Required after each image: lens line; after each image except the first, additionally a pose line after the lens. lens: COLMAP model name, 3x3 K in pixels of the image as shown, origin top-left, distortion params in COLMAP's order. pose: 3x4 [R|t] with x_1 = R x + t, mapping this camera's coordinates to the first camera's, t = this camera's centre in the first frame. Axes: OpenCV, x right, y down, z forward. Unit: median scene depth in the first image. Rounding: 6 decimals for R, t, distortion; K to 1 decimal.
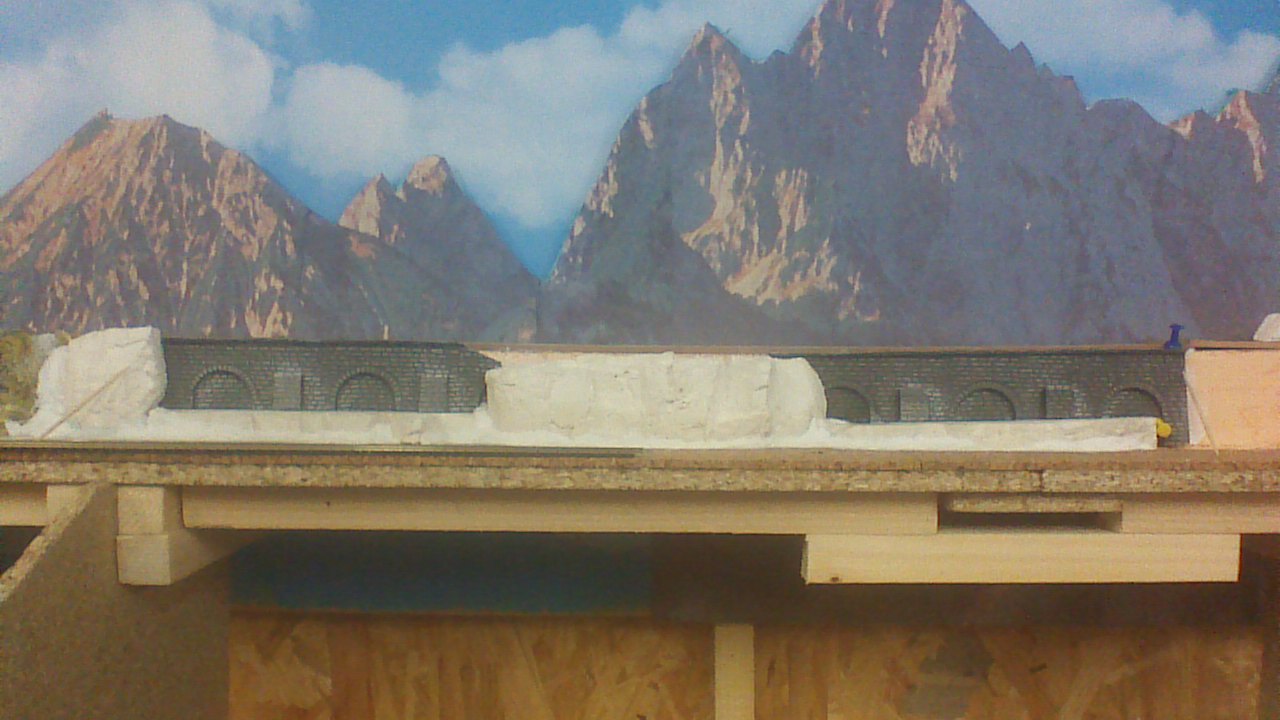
lens RADIAL K [[1099.5, 0, 648.6], [0, 1099.5, 386.5], [0, 0, 1]] dist [0.052337, -0.169922]
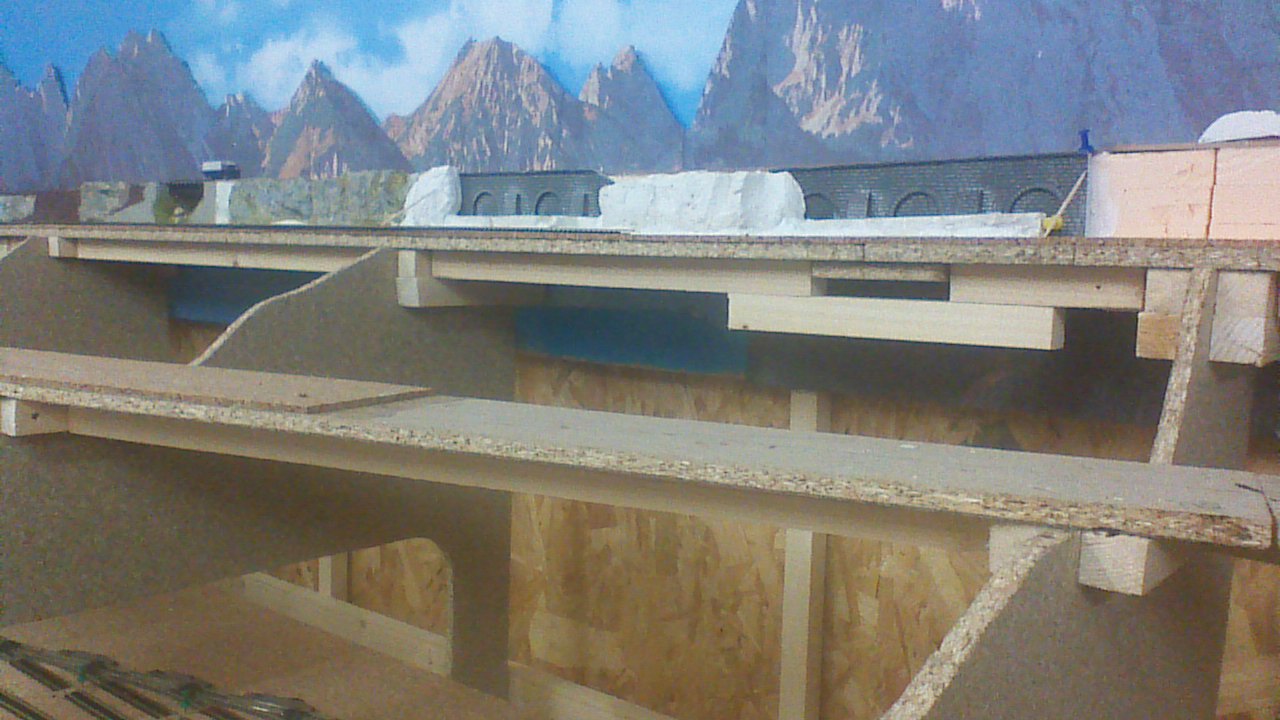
lens RADIAL K [[1099.5, 0, 648.6], [0, 1099.5, 386.5], [0, 0, 1]] dist [0.052337, -0.169922]
pose [[0.783361, 0.085401, -0.615672, 0.748290], [-0.043775, 0.995637, 0.082408, 0.113772], [0.620023, -0.037605, 0.783682, -0.126107]]
